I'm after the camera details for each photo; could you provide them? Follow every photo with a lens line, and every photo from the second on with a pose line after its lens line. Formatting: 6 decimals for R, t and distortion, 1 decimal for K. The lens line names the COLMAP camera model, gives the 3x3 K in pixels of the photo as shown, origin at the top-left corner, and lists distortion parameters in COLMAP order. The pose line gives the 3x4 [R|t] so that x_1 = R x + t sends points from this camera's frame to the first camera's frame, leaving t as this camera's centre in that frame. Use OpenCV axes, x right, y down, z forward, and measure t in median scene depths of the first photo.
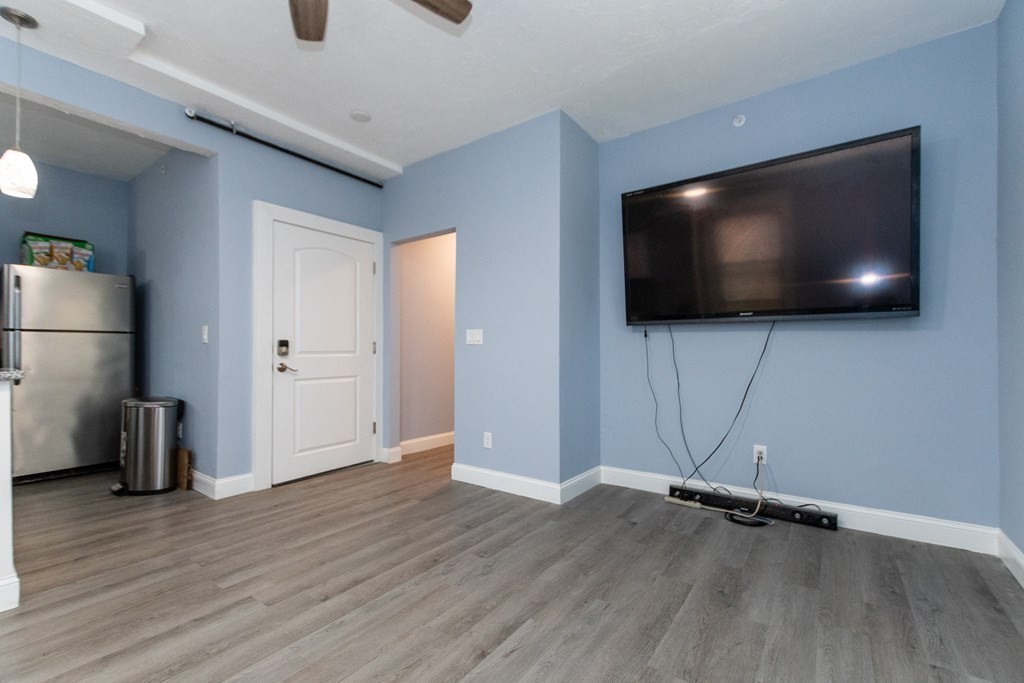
lens RADIAL K [[440.7, 0, 515.0], [0, 440.7, 346.6], [0, 0, 1]] dist [0.001150, 0.000090]
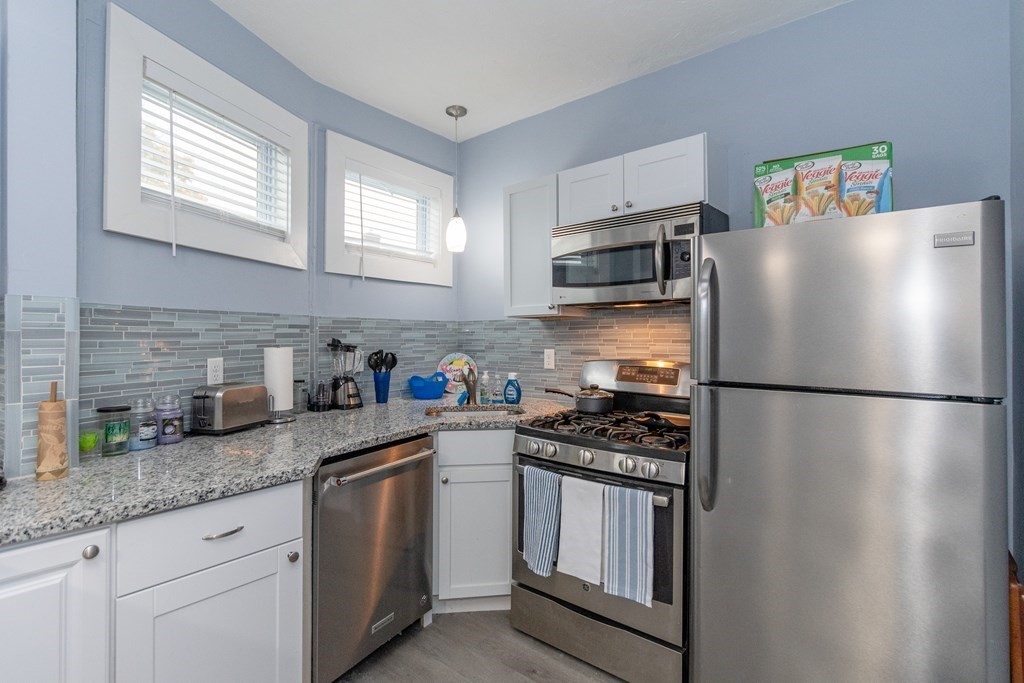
lens RADIAL K [[483.9, 0, 512.0], [0, 483.9, 326.6], [0, 0, 1]] dist [-0.001714, -0.000422]
pose [[-0.048259, -0.013514, -0.998743, -0.673550], [0.000083, 0.999908, -0.013534, -0.090876], [0.998835, -0.000736, -0.048254, 0.873036]]
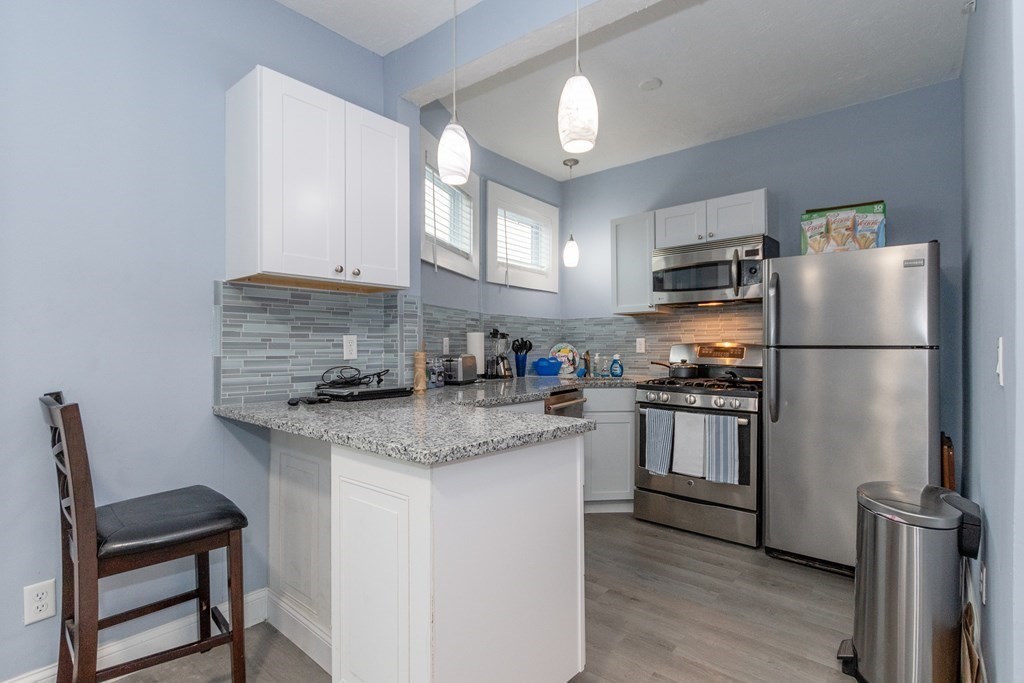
lens RADIAL K [[502.8, 0, 512.0], [0, 502.8, 341.5], [0, 0, 1]] dist [-0.000625, 0.000223]
pose [[-0.066152, -0.006794, -0.997786, -0.279462], [0.001456, 0.999975, -0.006905, -0.042995], [0.997809, -0.001910, -0.066140, 0.652646]]
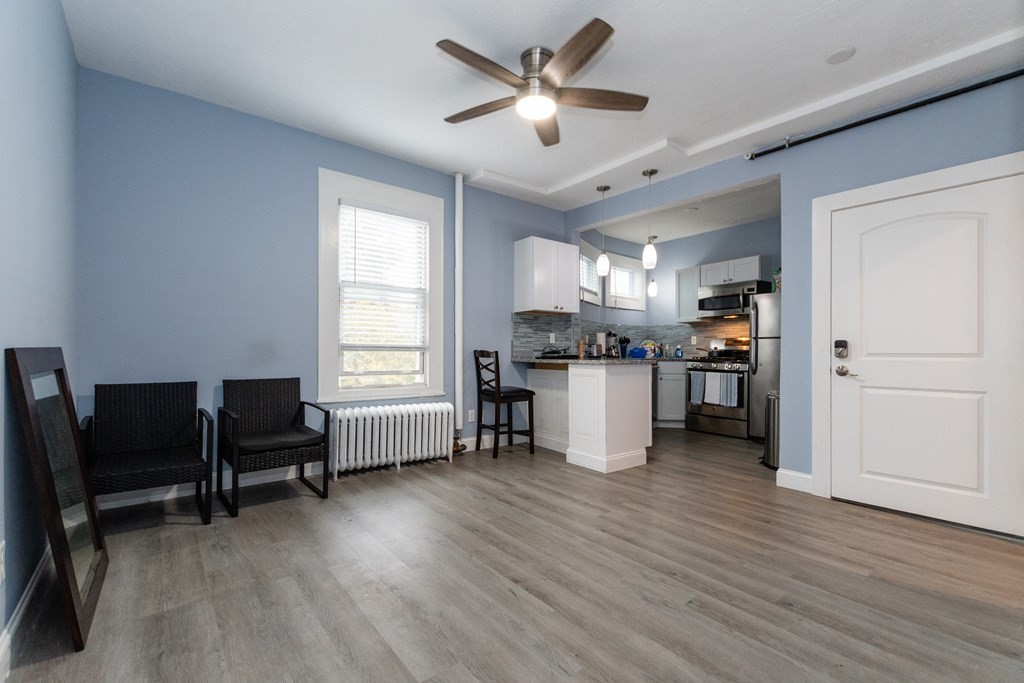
lens RADIAL K [[445.2, 0, 508.8], [0, 445.2, 352.3], [0, 0, 1]] dist [0.001106, -0.000118]
pose [[-0.275843, 0.002310, -0.961200, 0.580768], [-0.000165, 0.999997, 0.002451, 0.007862], [0.961203, 0.000835, -0.275842, 0.648512]]
